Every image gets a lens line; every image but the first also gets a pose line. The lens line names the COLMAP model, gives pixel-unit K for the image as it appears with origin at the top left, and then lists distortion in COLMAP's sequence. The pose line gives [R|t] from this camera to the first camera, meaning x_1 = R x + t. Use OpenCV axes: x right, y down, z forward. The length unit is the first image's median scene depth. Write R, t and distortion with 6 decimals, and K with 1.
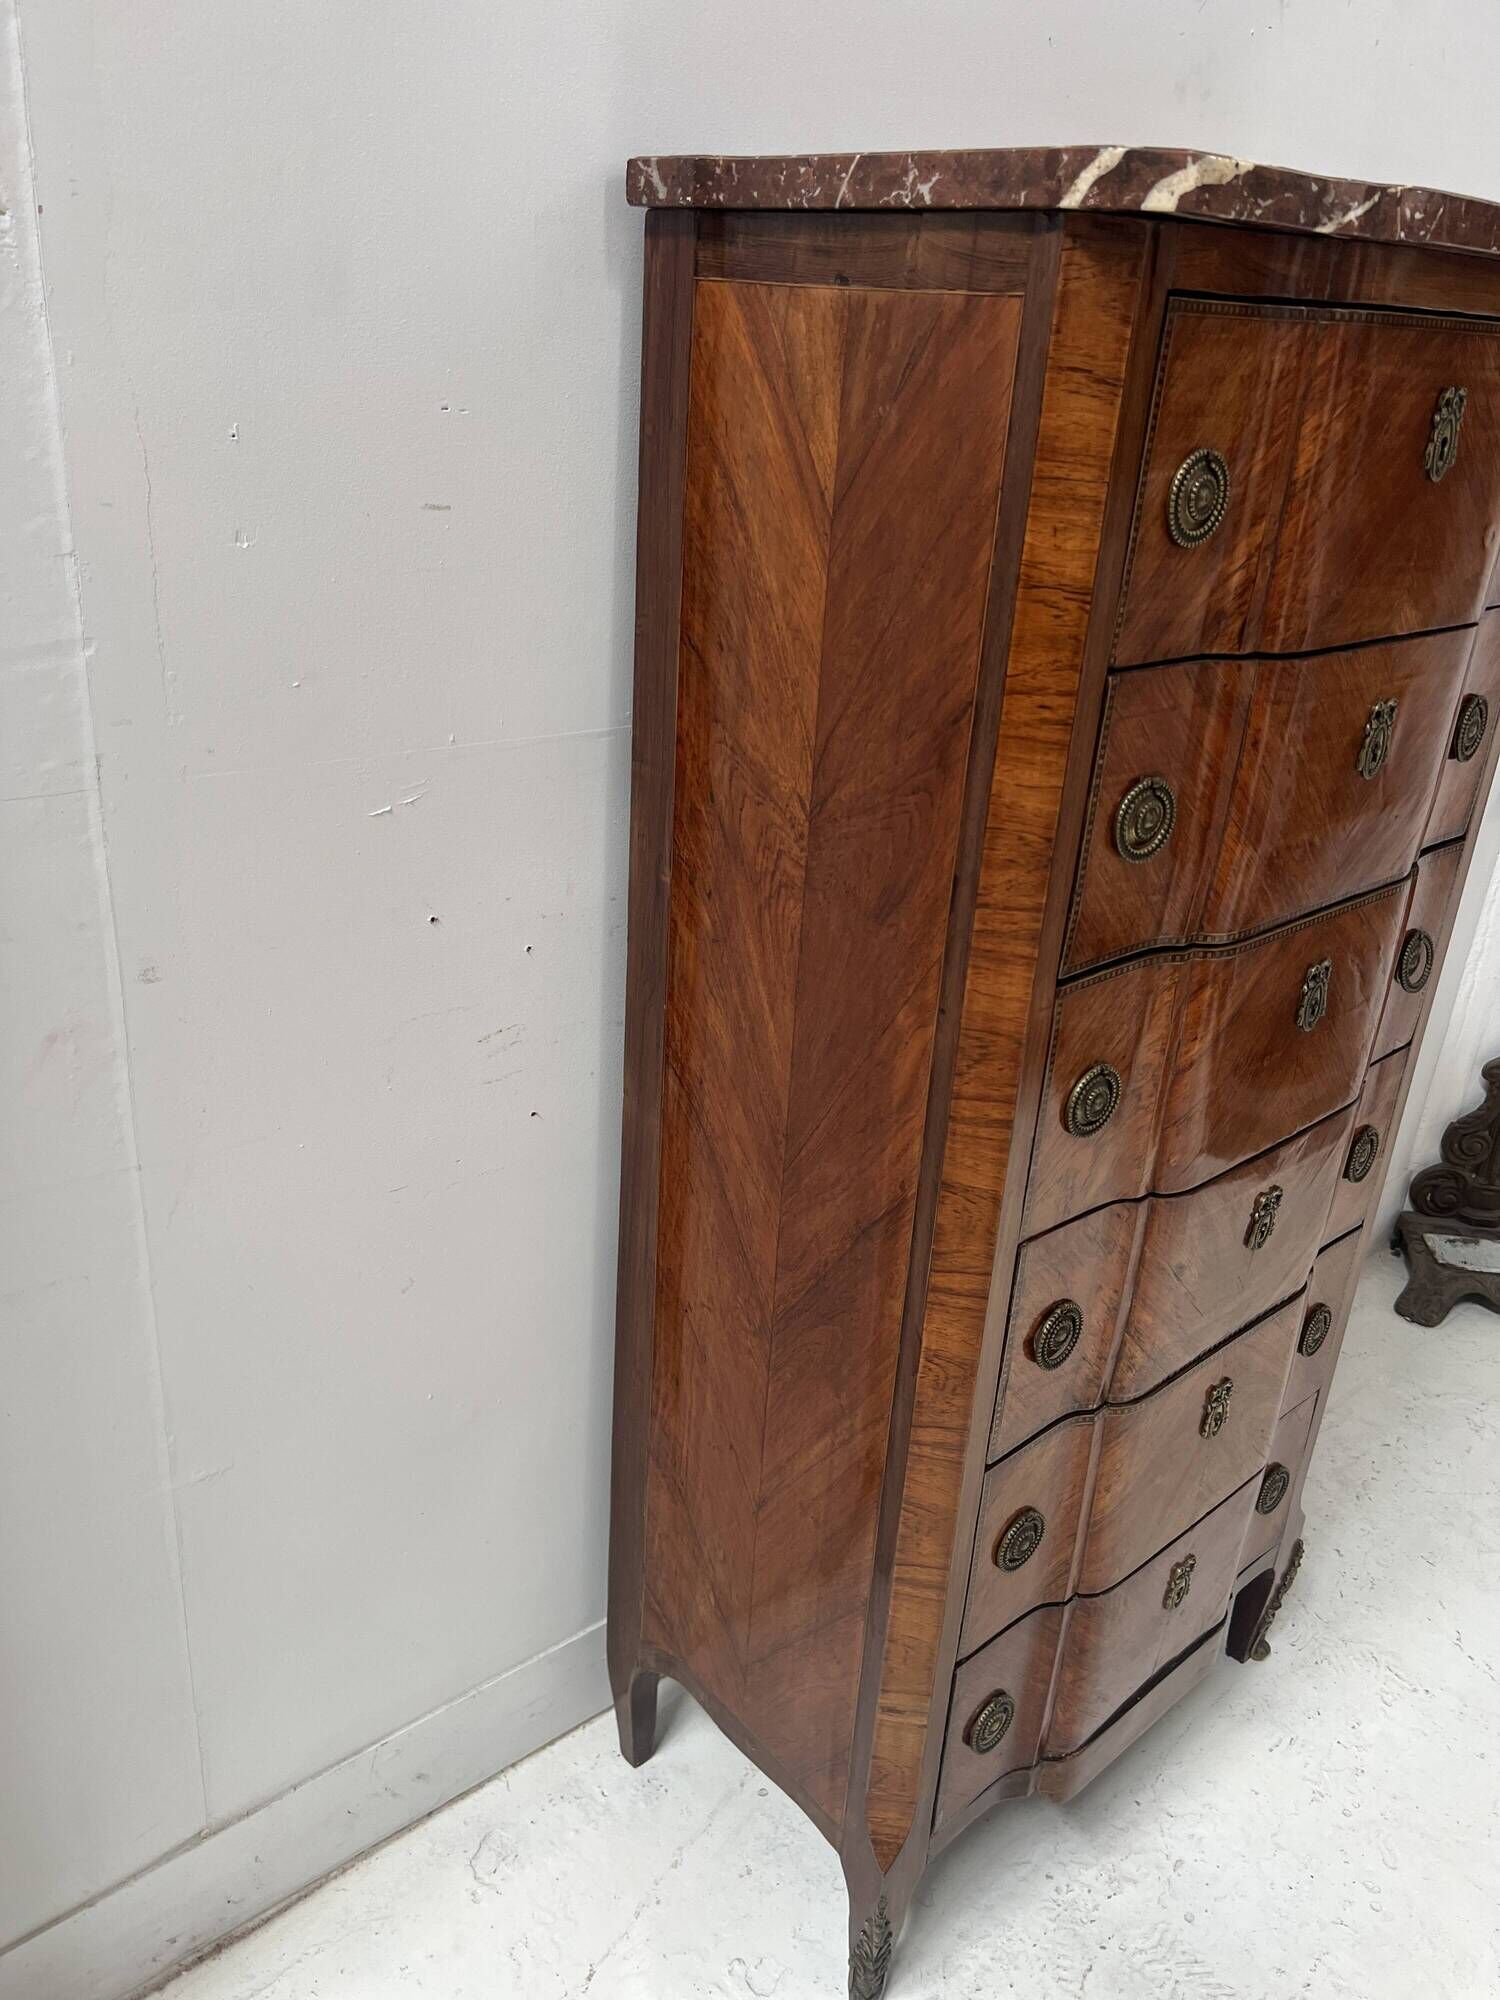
lens RADIAL K [[1484.3, 0, 756.4], [0, 1484.3, 998.5], [0, 0, 1]] dist [0.046256, -0.073904]
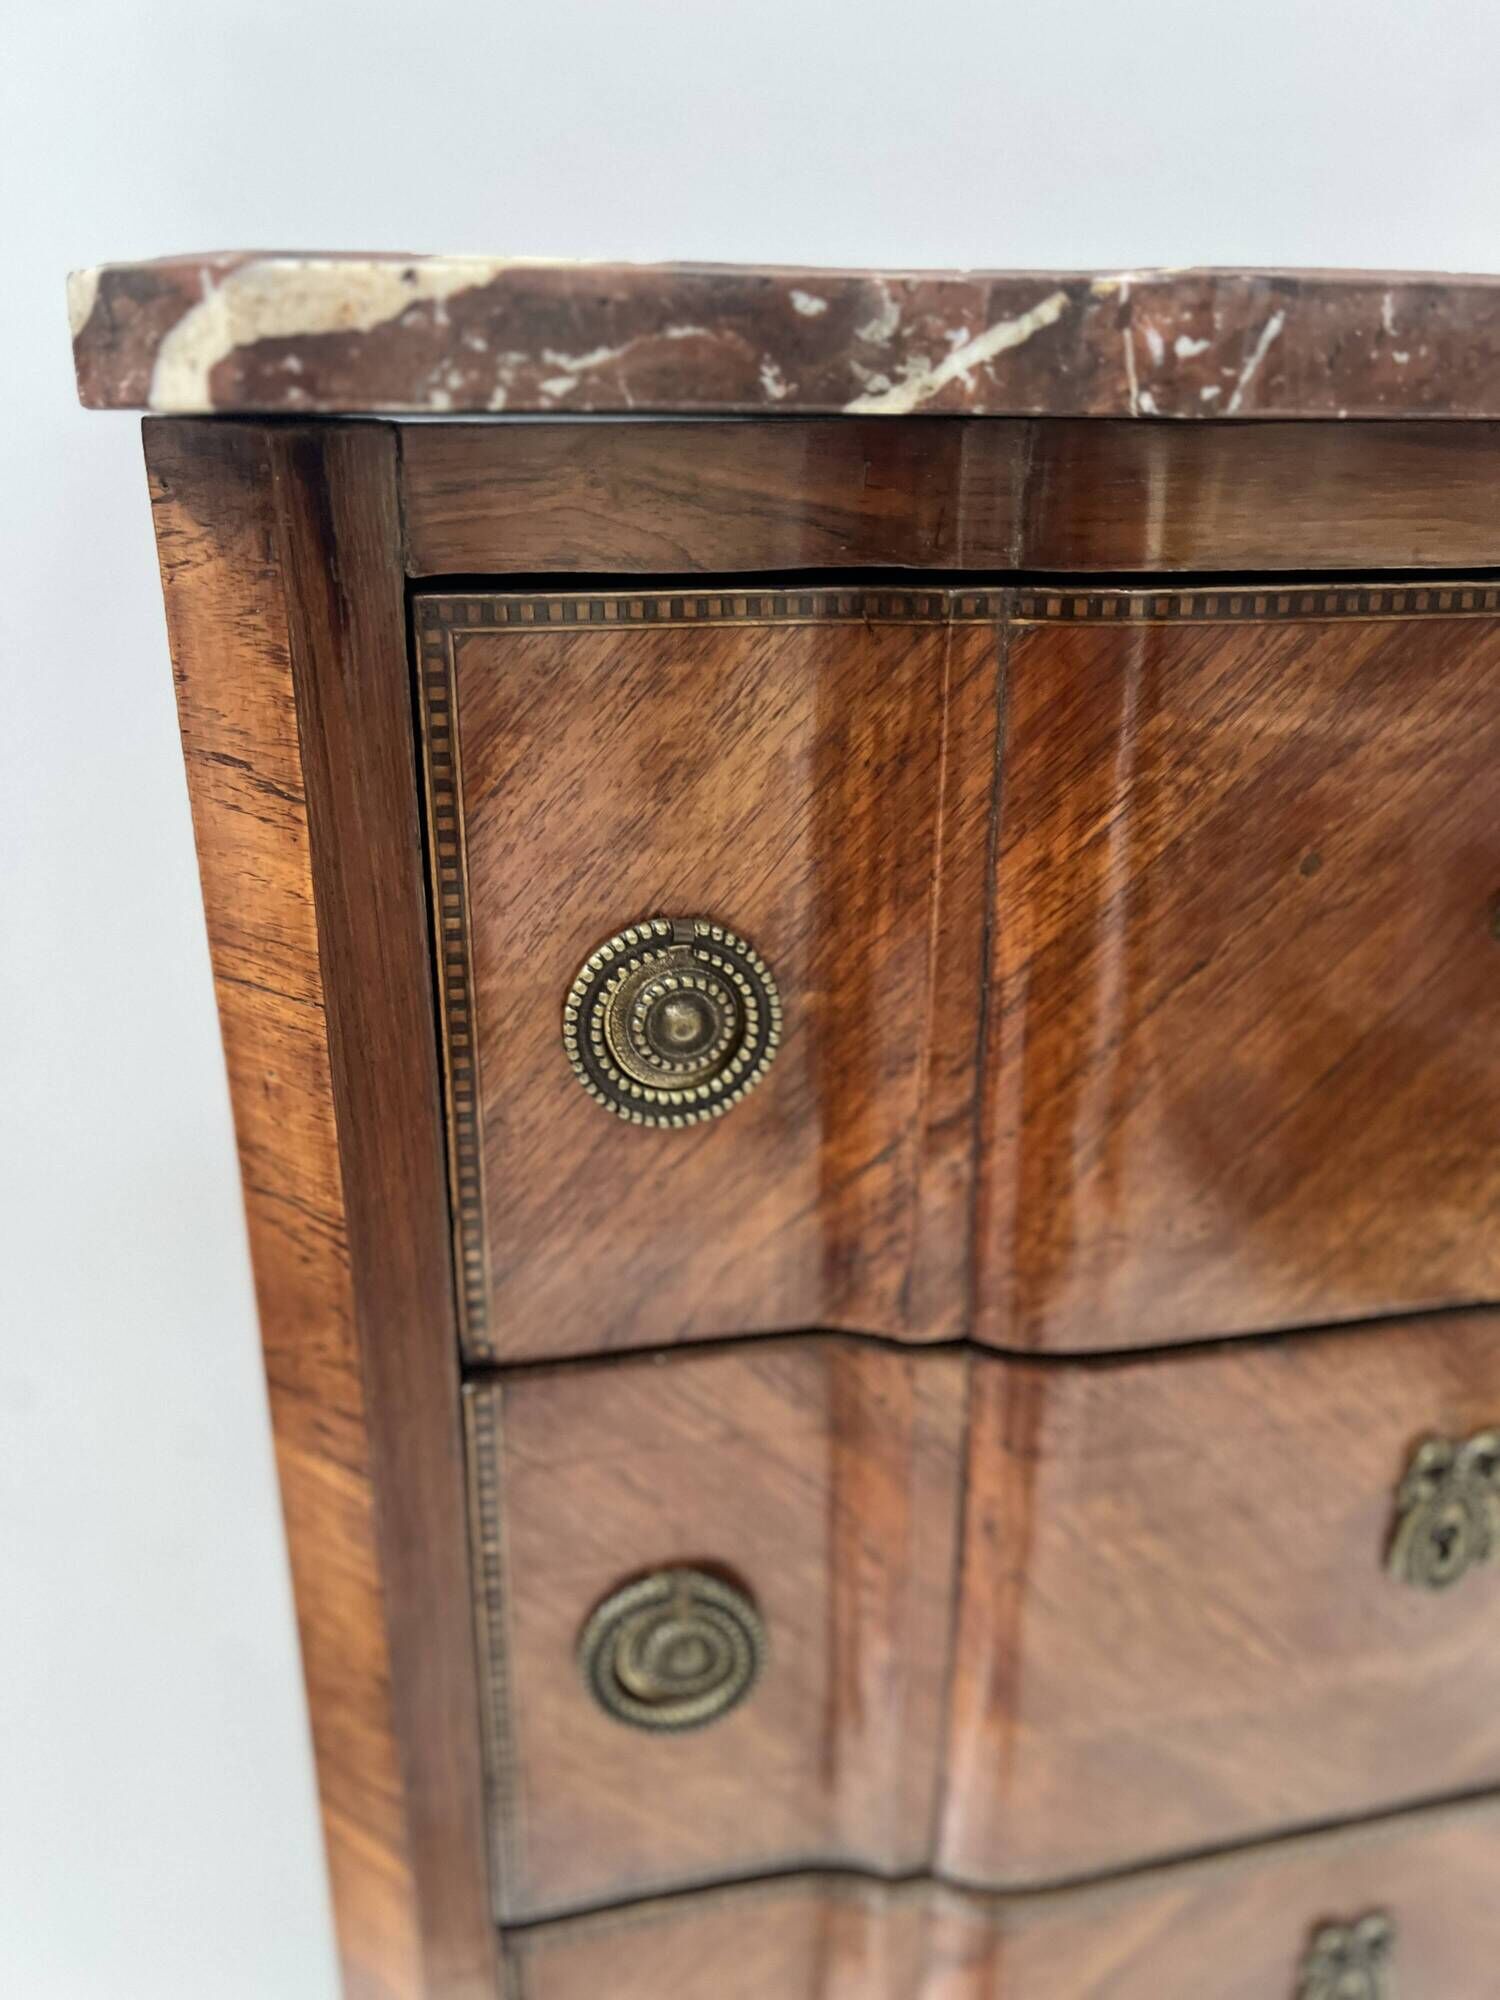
lens RADIAL K [[1549.8, 0, 749.3], [0, 1549.8, 1013.0], [0, 0, 1]] dist [0.029196, -0.050807]
pose [[0.889058, 0.117103, -0.442565, 0.460034], [-0.152189, 0.987350, -0.044475, -0.290197], [0.431758, 0.106895, 0.895633, 0.553167]]
